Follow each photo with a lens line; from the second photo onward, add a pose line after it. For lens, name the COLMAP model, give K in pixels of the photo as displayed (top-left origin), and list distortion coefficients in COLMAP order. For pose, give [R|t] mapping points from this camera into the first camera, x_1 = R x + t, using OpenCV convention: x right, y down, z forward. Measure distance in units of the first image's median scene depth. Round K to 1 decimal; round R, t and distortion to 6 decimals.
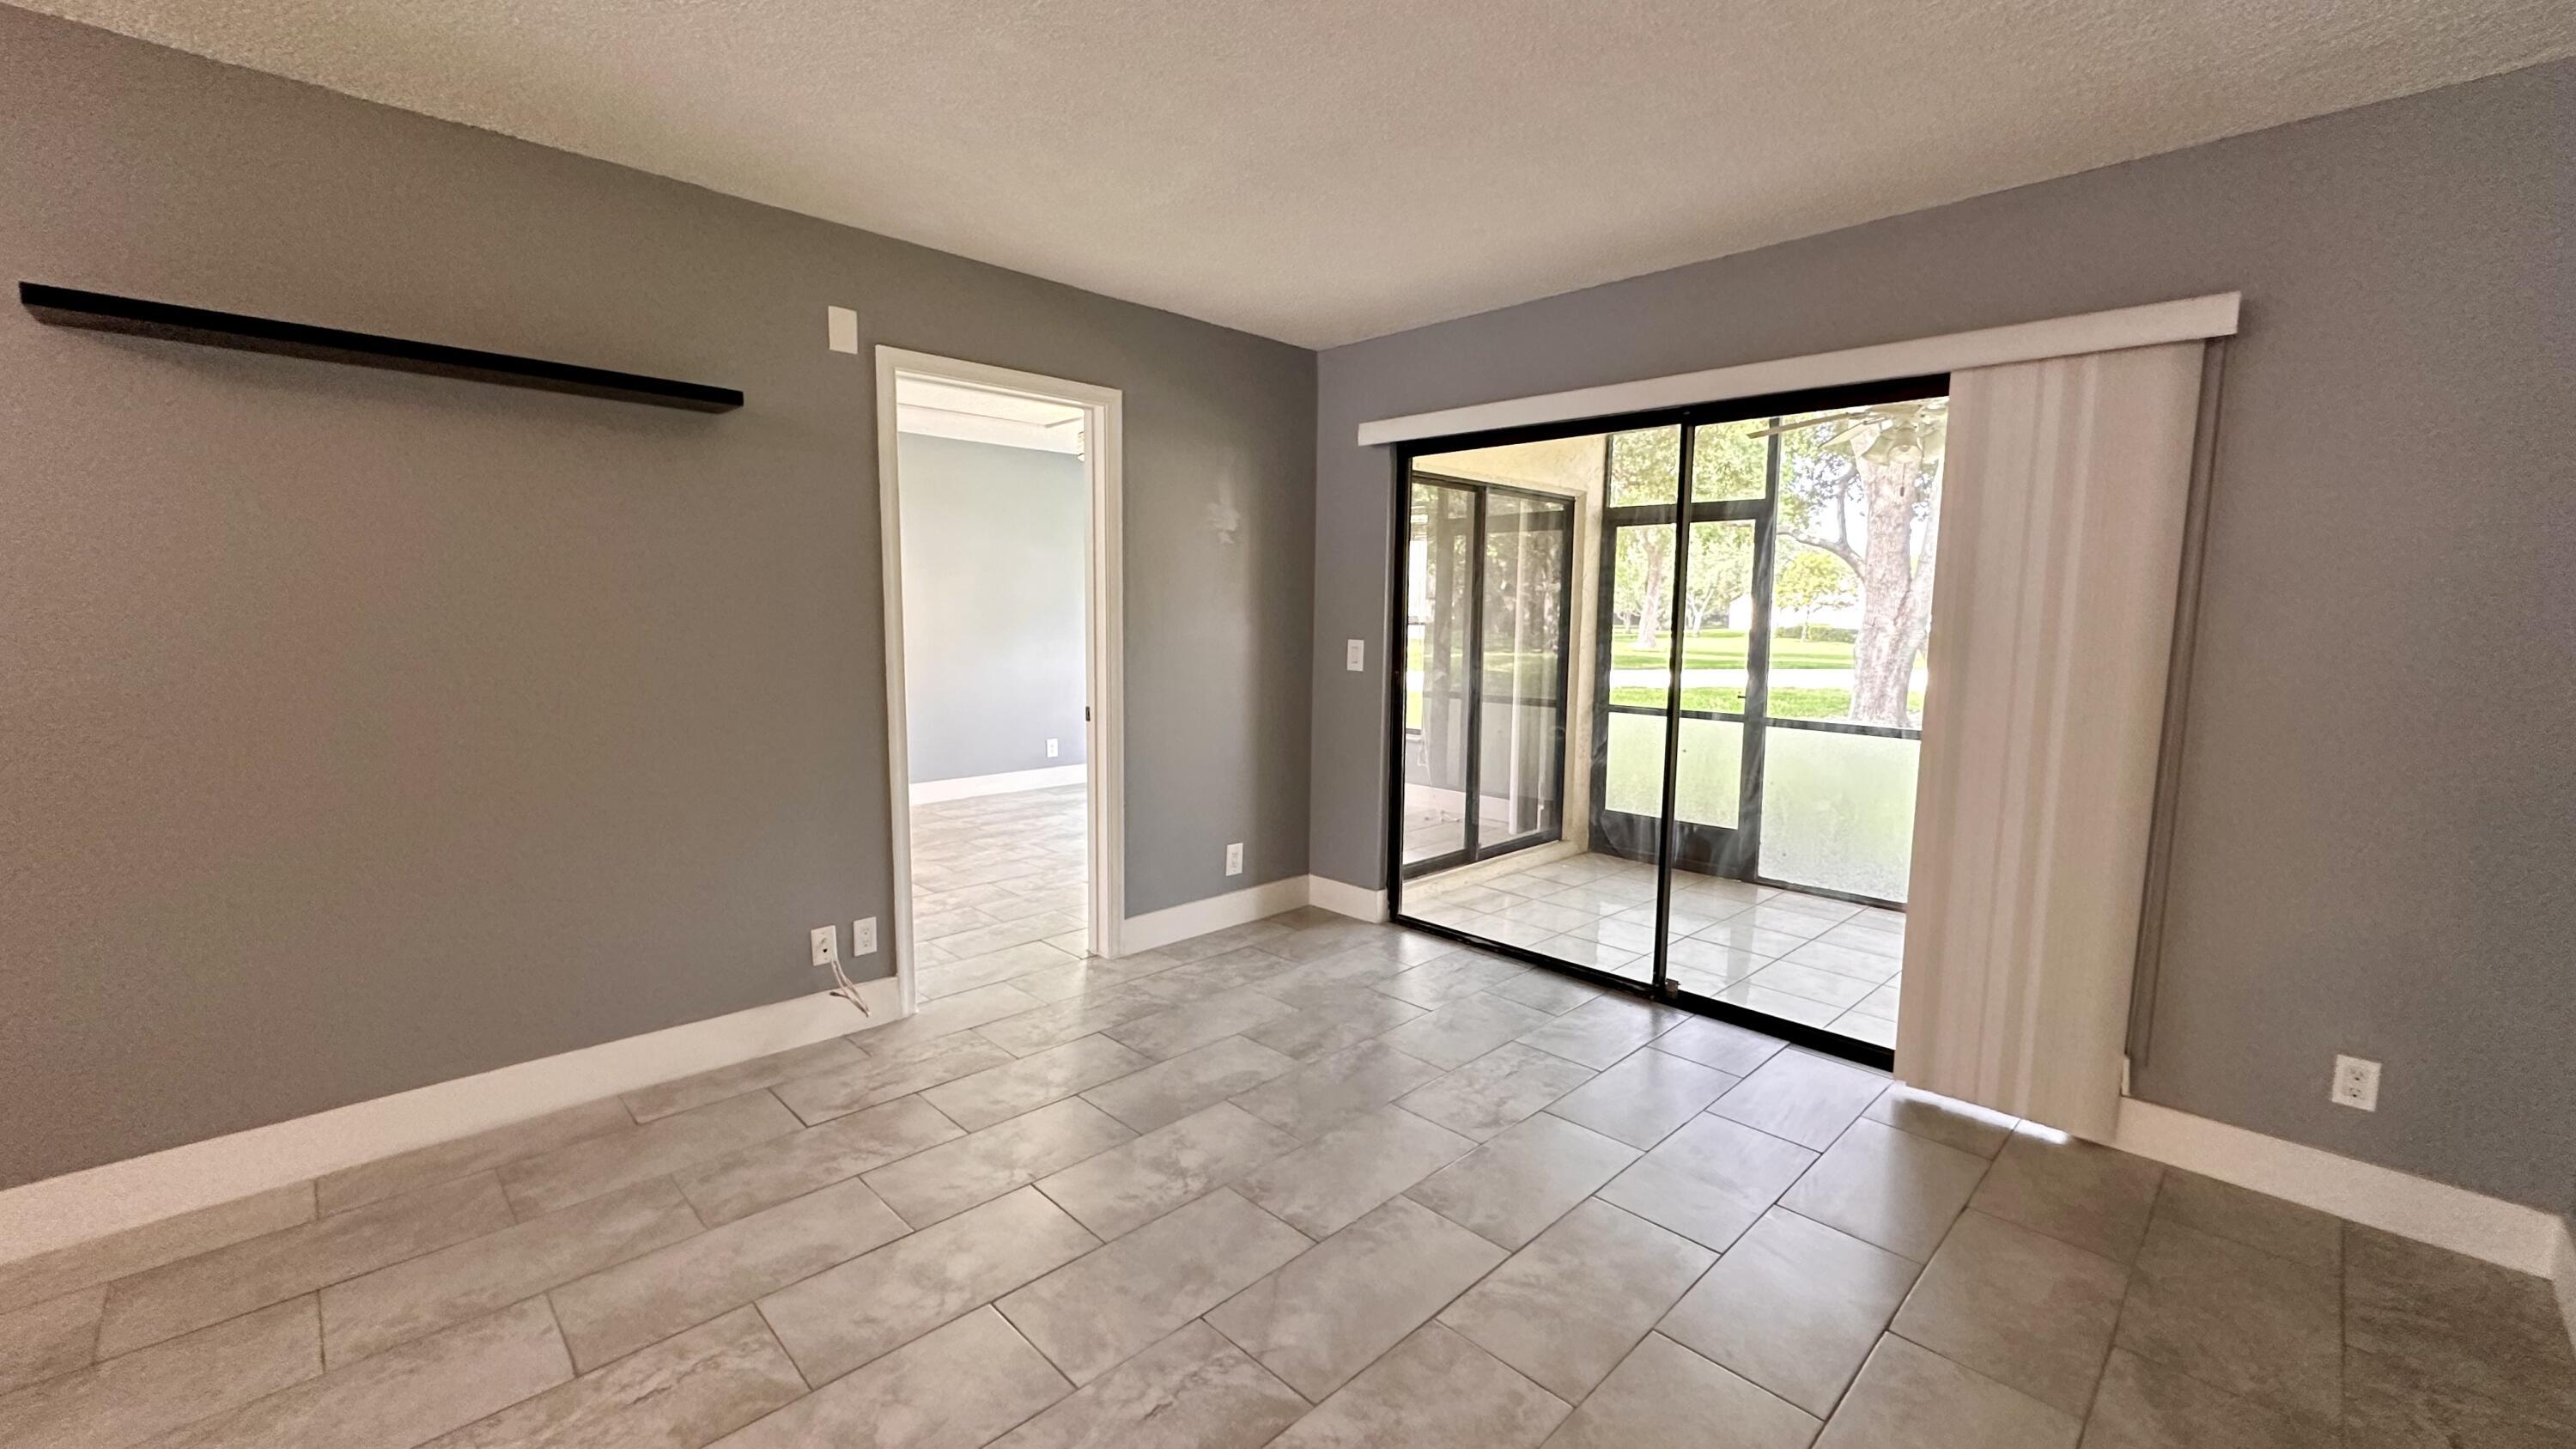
lens RADIAL K [[1027.7, 0, 1290.0], [0, 1027.7, 721.8], [0, 0, 1]] dist [-0.002616, 0.000677]
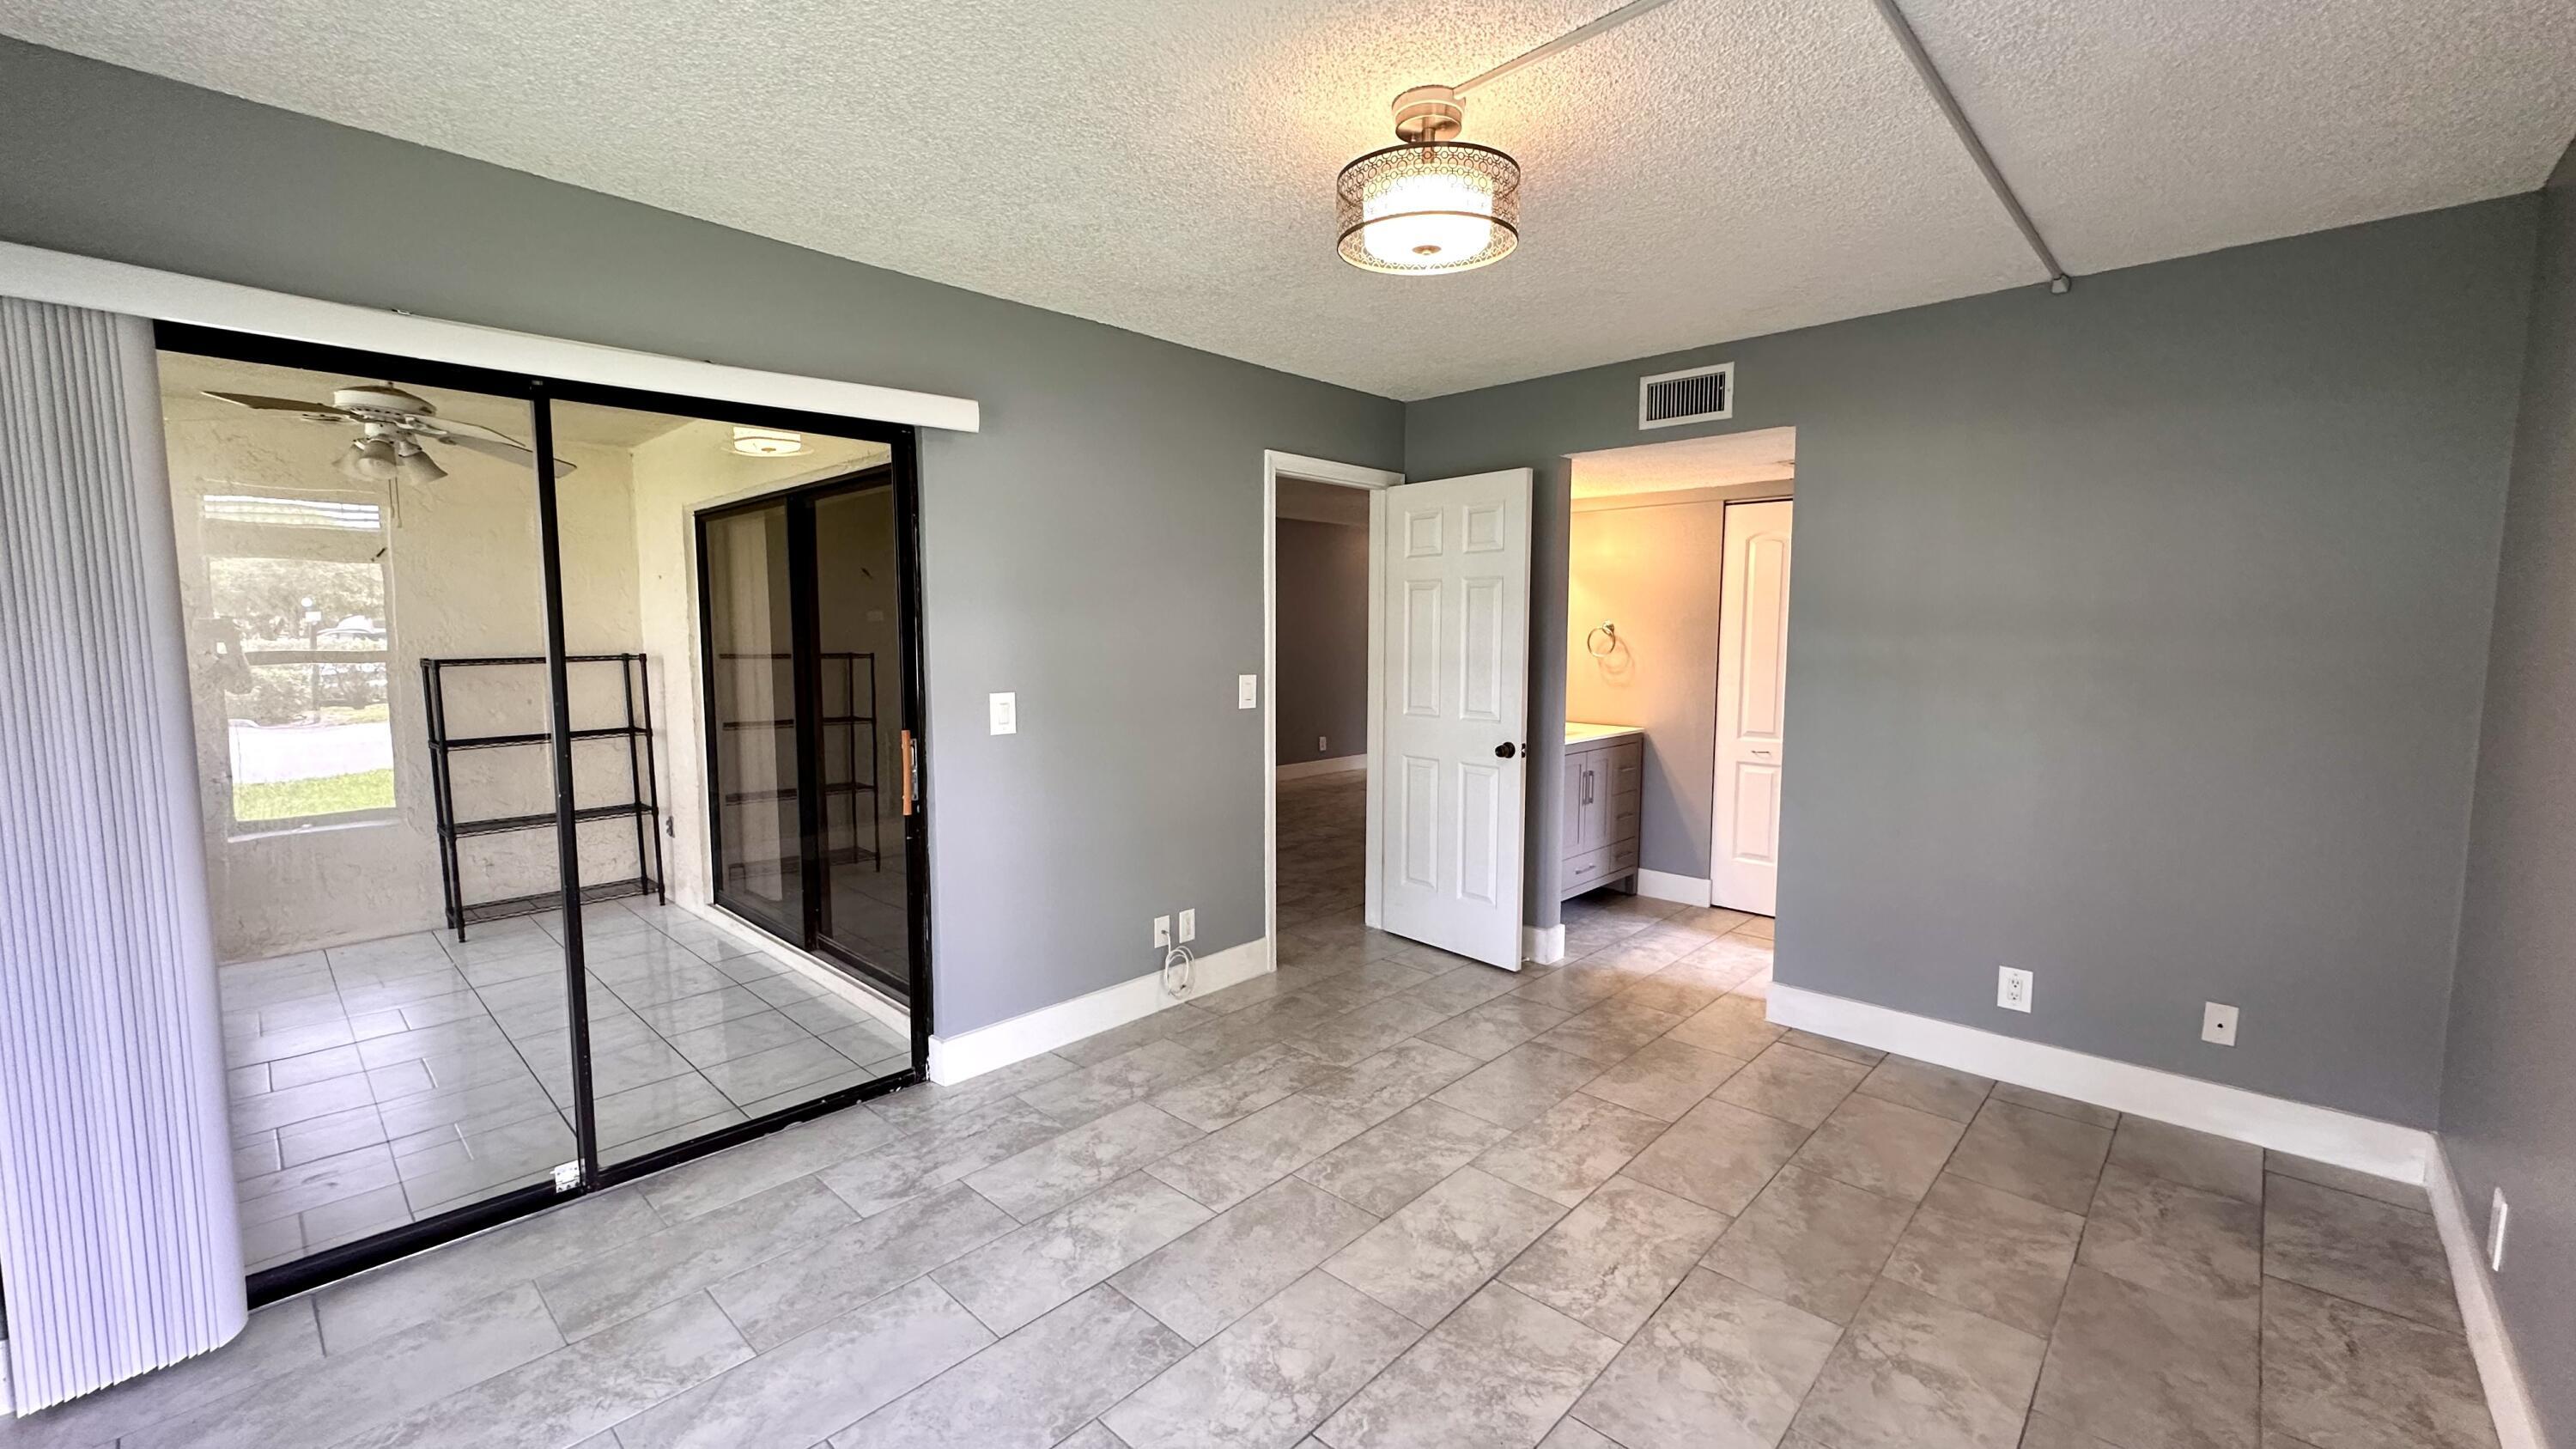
lens RADIAL K [[1027.7, 0, 1291.1], [0, 1027.7, 722.4], [0, 0, 1]] dist [-0.002616, 0.000677]
pose [[-0.999395, -0.009631, -0.033434, -0.215573], [-0.016135, 0.979643, 0.200099, -0.298967], [0.030826, 0.200518, -0.979205, 2.462051]]
